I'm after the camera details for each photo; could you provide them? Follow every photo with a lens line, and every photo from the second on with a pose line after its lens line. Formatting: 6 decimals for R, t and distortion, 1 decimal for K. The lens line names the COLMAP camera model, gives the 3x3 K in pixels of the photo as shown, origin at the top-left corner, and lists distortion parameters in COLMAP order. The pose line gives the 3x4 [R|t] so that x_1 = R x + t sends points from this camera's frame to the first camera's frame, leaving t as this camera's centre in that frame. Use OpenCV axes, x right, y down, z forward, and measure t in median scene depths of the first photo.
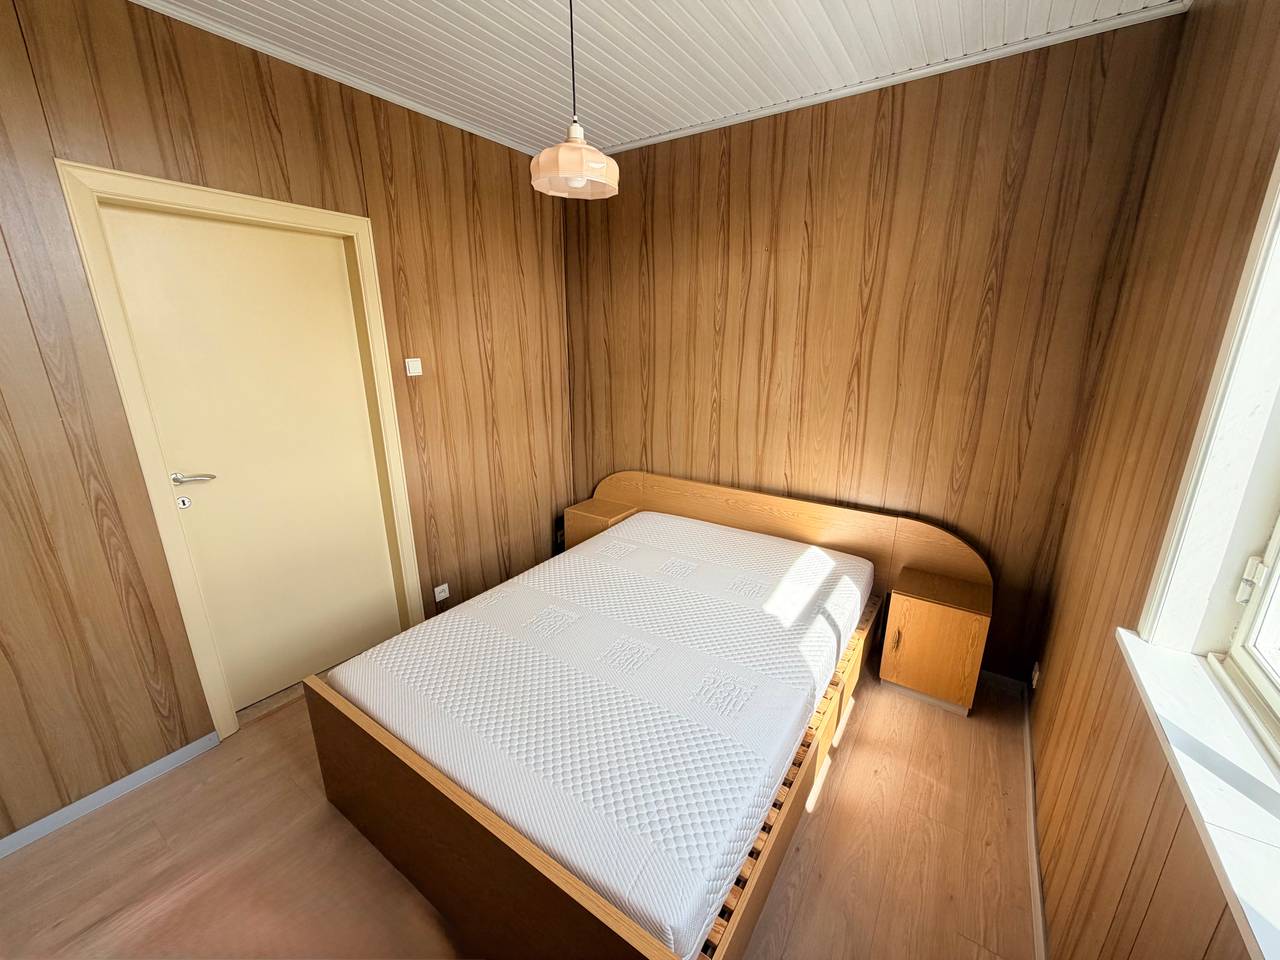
lens RADIAL K [[512.4, 0, 634.9], [0, 512.4, 480.1], [0, 0, 1]] dist [-0.004739, 0.001463]
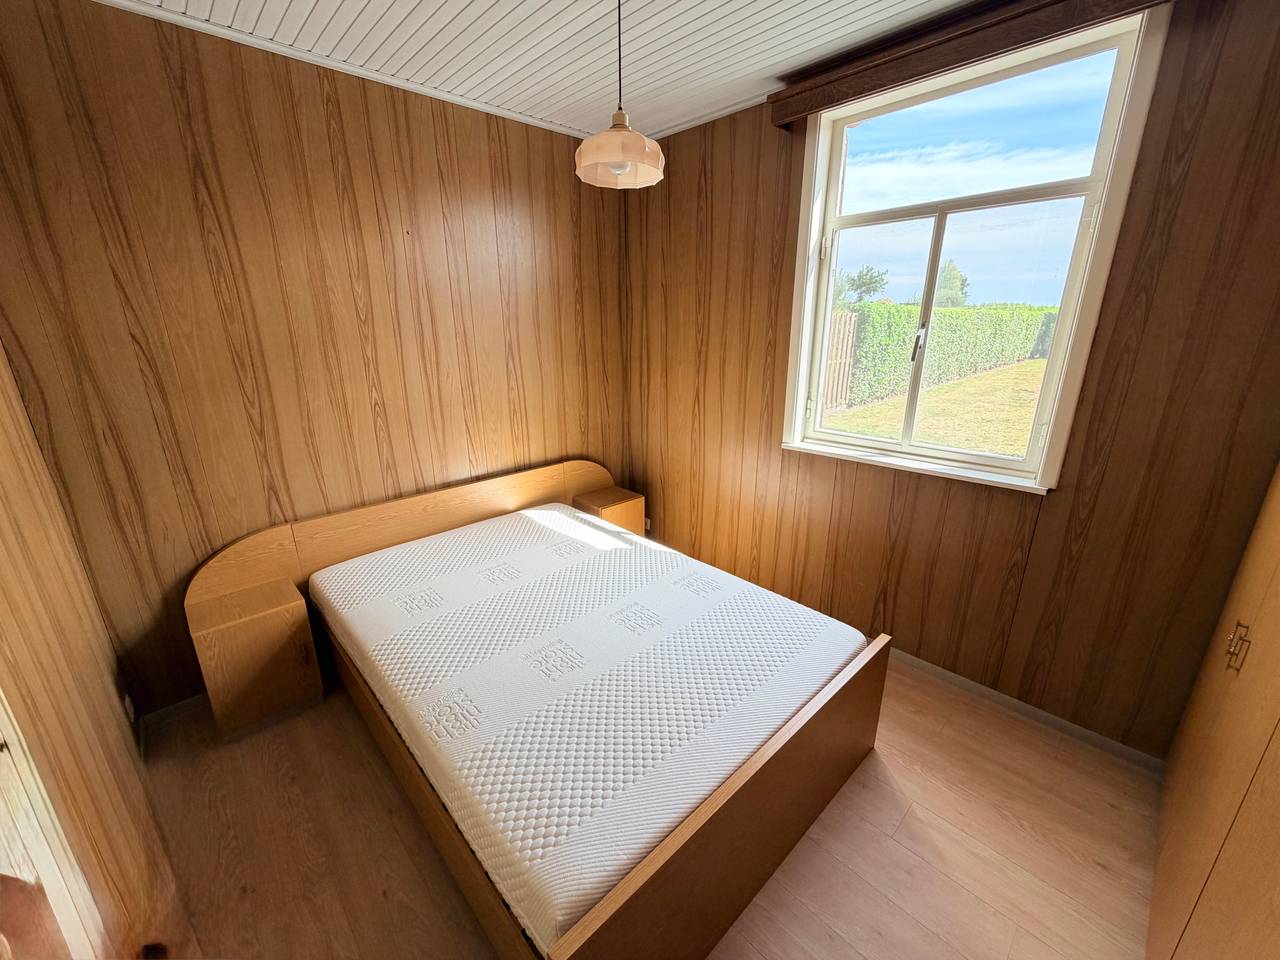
lens RADIAL K [[512.4, 0, 637.5], [0, 512.4, 480.6], [0, 0, 1]] dist [-0.004739, 0.001463]
pose [[0.205918, -0.284835, 0.936198, -0.591165], [0.273751, 0.935271, 0.224341, -0.109340], [-0.939499, 0.210090, 0.270563, 0.402239]]
